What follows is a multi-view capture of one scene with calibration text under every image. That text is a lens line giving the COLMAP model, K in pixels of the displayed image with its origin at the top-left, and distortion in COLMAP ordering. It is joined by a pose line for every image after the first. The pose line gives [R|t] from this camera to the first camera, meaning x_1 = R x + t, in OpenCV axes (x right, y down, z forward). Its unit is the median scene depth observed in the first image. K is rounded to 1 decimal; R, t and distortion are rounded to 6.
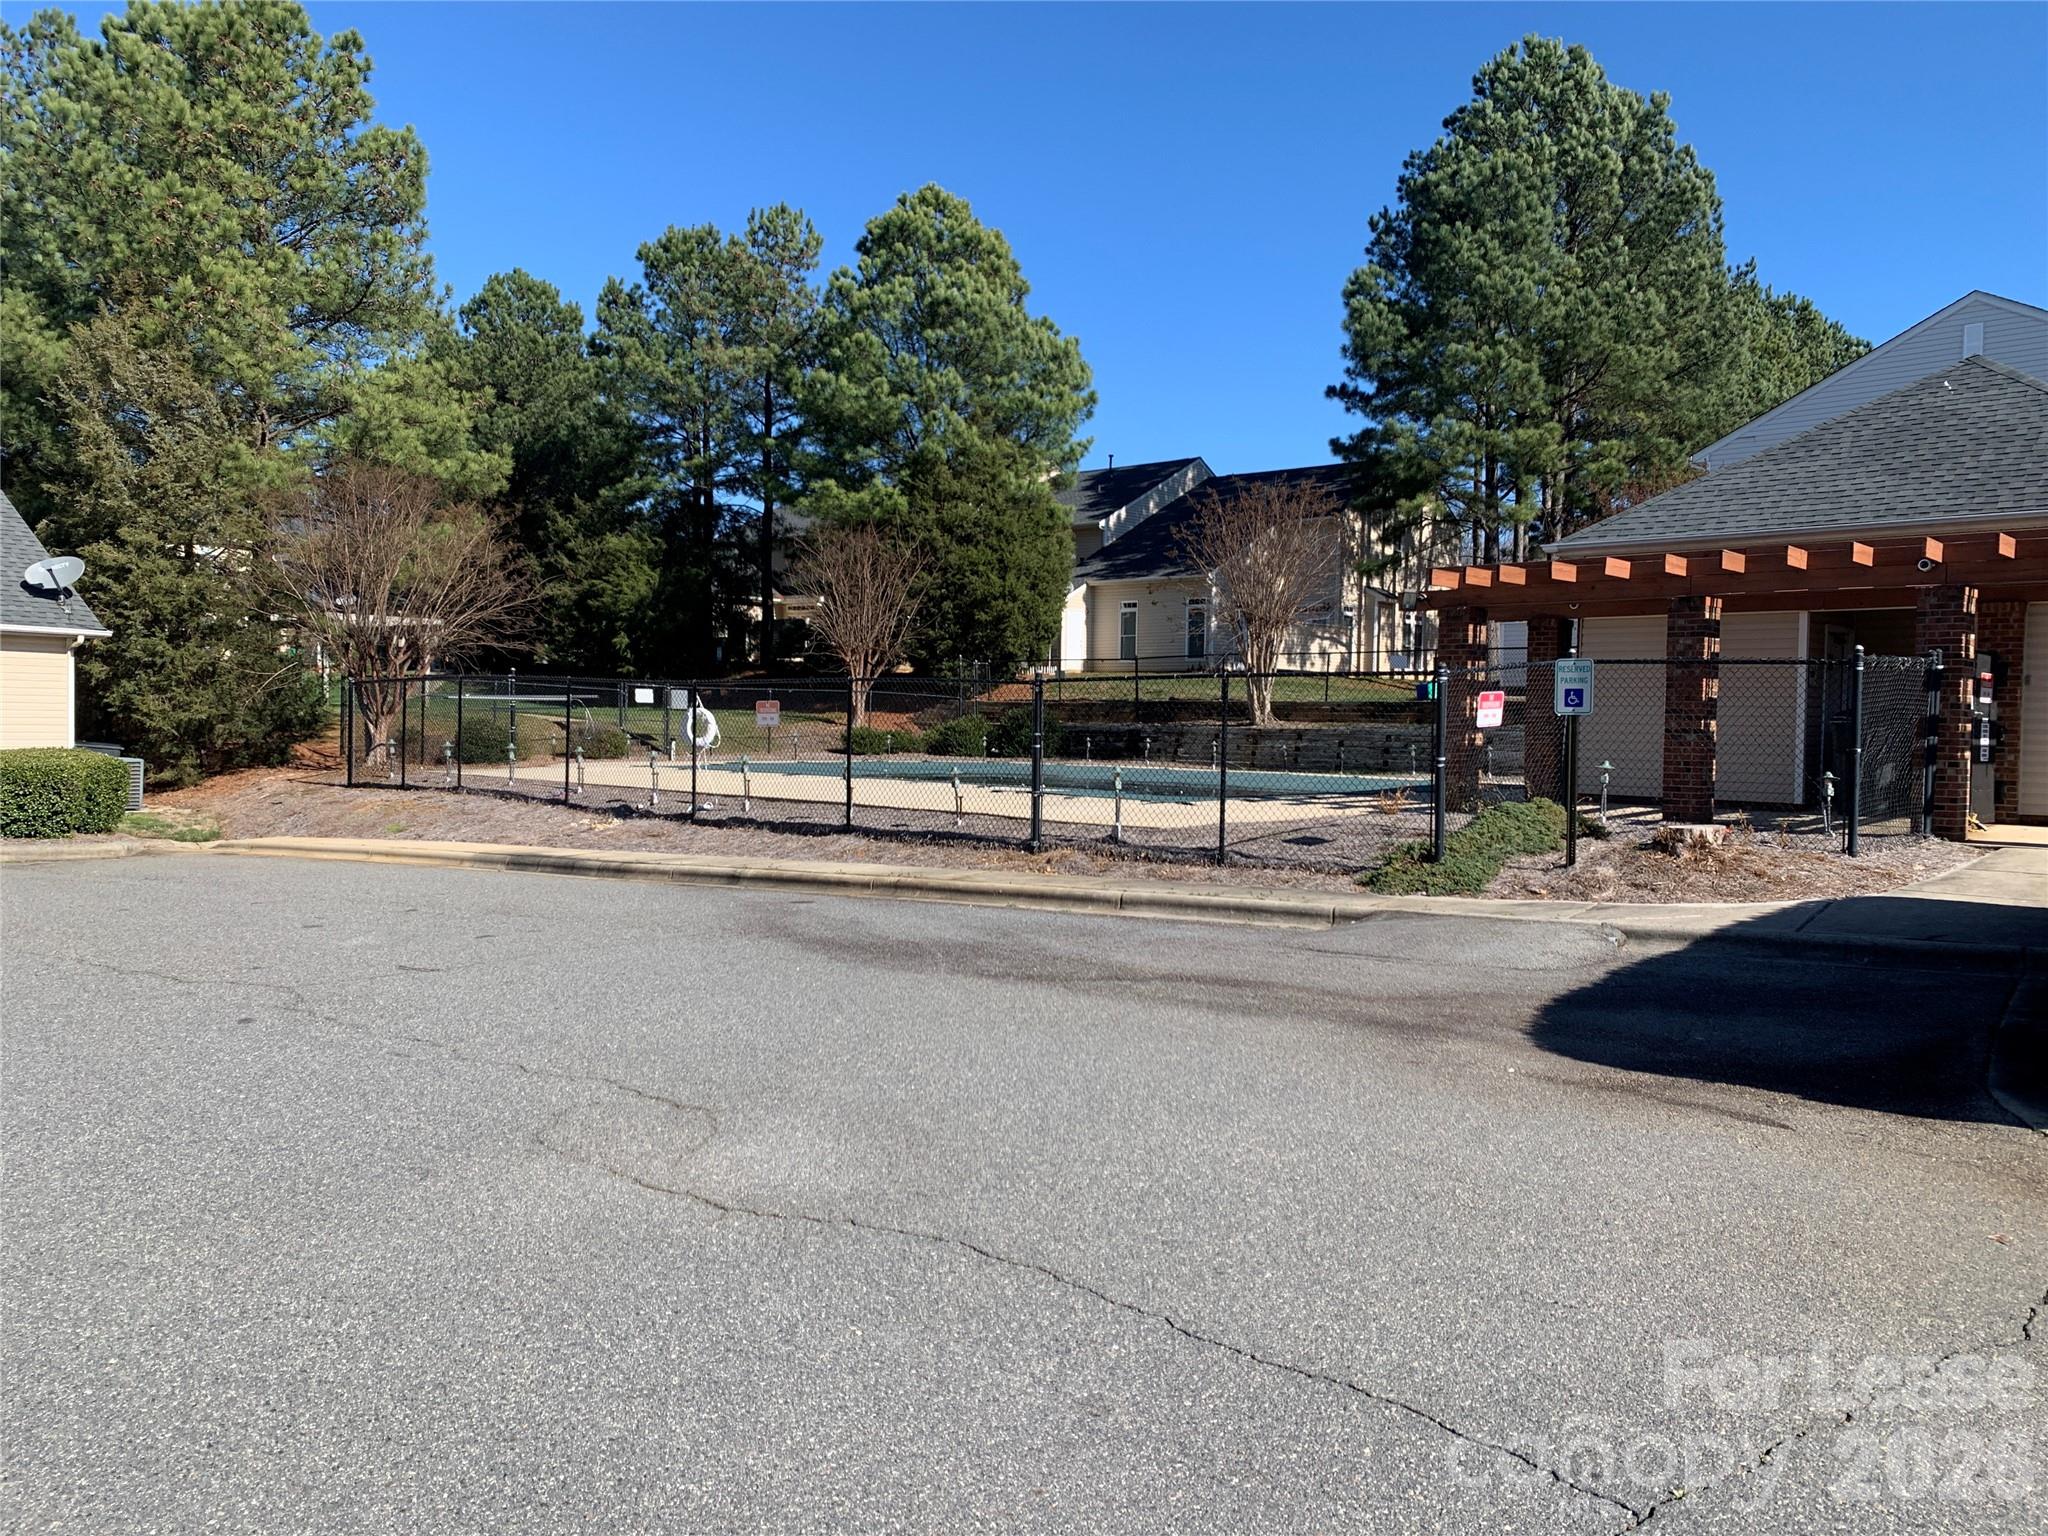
lens RADIAL K [[1679.5, 0, 1030.0], [0, 1679.5, 794.4], [0, 0, 1]] dist [0.083980, -0.340351]
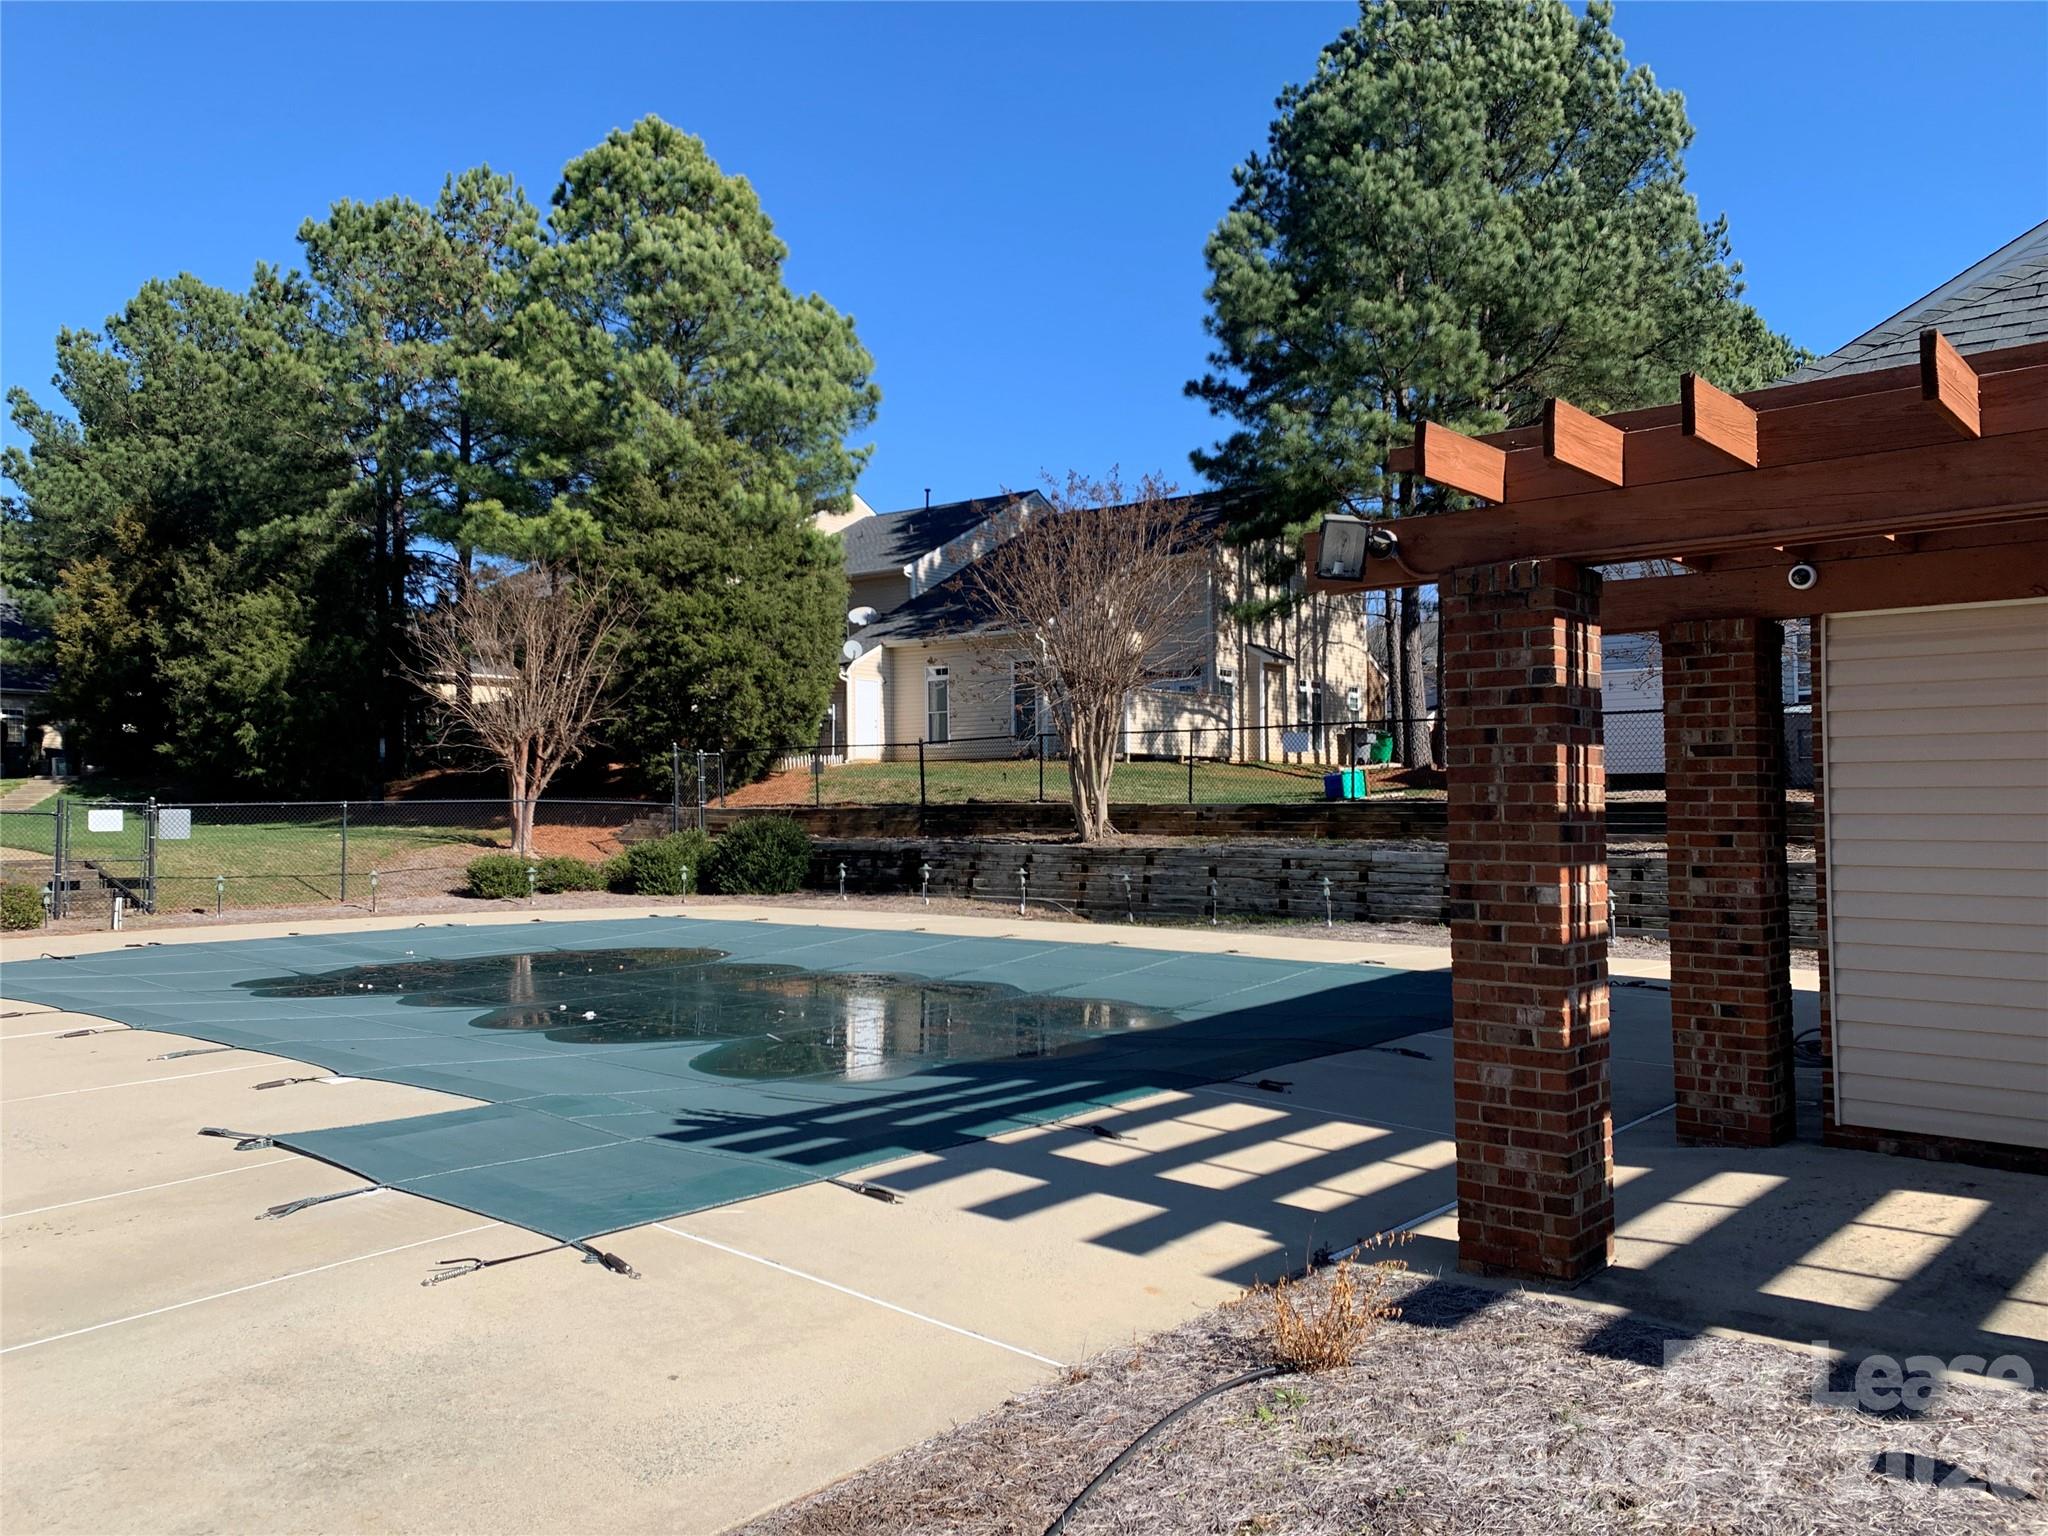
lens RADIAL K [[1584.2, 0, 1017.9], [0, 1584.2, 711.7], [0, 0, 1]] dist [0.027237, 0.000151]
pose [[0.998801, -0.019376, 0.044948, 0.067130], [0.023735, 0.994849, -0.098551, -0.025956], [-0.042807, 0.099500, 0.994116, 0.315558]]
